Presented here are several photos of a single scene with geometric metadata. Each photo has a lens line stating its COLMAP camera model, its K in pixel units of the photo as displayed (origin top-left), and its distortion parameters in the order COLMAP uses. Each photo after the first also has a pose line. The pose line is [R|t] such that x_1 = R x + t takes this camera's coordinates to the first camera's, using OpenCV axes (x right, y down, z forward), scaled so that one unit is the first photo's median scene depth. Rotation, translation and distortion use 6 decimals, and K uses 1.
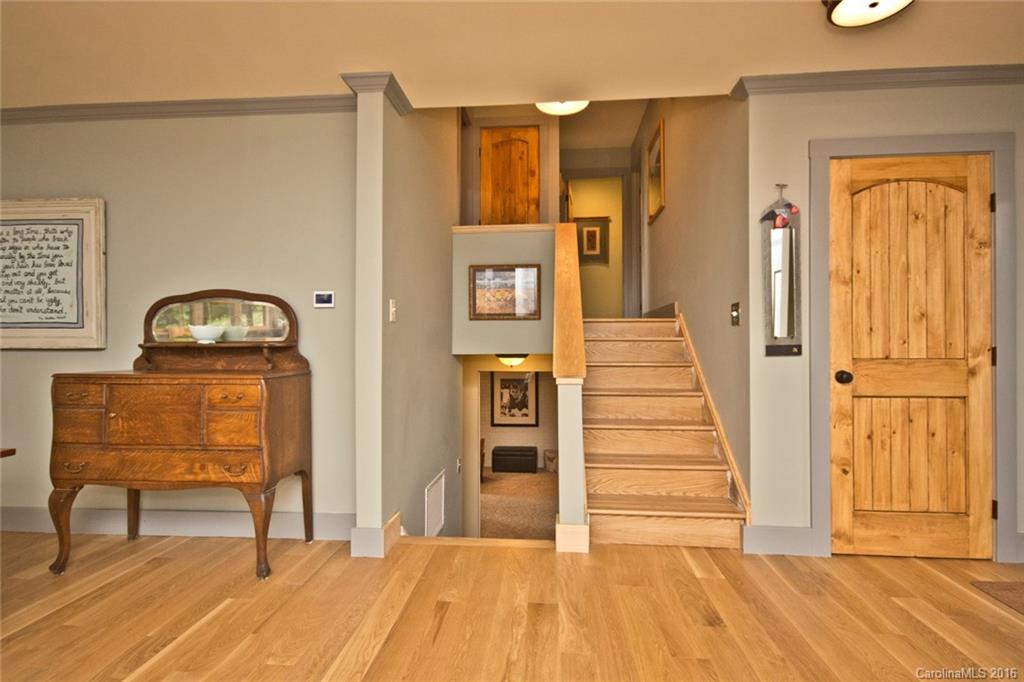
lens RADIAL K [[513.3, 0, 515.8], [0, 513.3, 345.4], [0, 0, 1]] dist [0.002150, -0.001053]
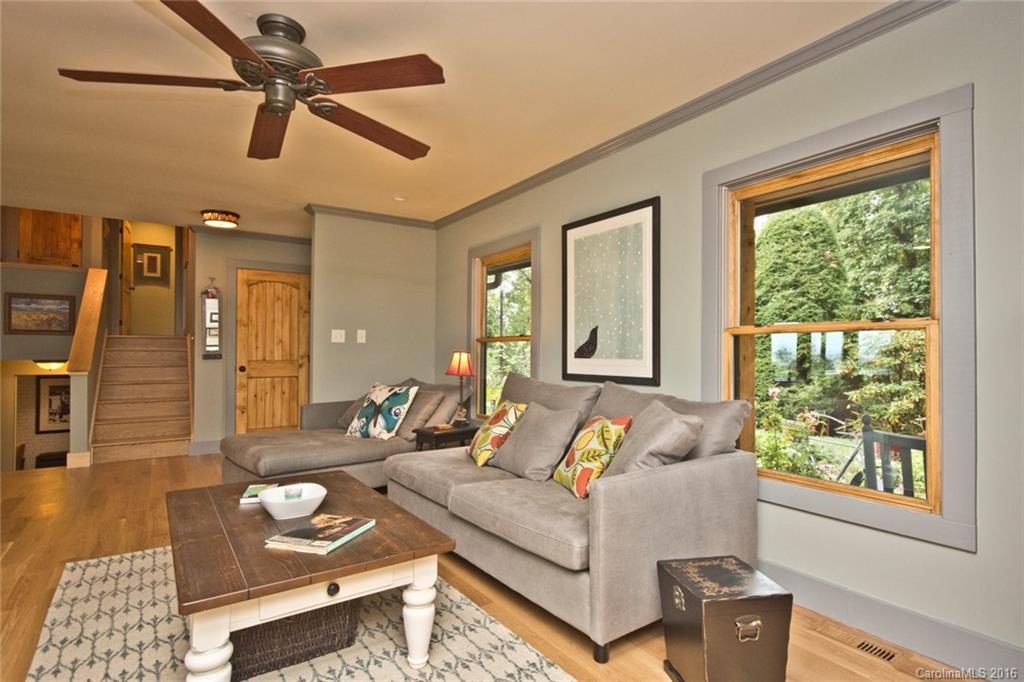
lens RADIAL K [[513.3, 0, 515.8], [0, 513.3, 345.4], [0, 0, 1]] dist [0.002150, -0.001053]
pose [[0.773170, 0.011488, 0.634095, 0.148930], [-0.003365, 0.999896, -0.014012, -0.011850], [-0.634190, 0.008700, 0.773129, -1.417929]]
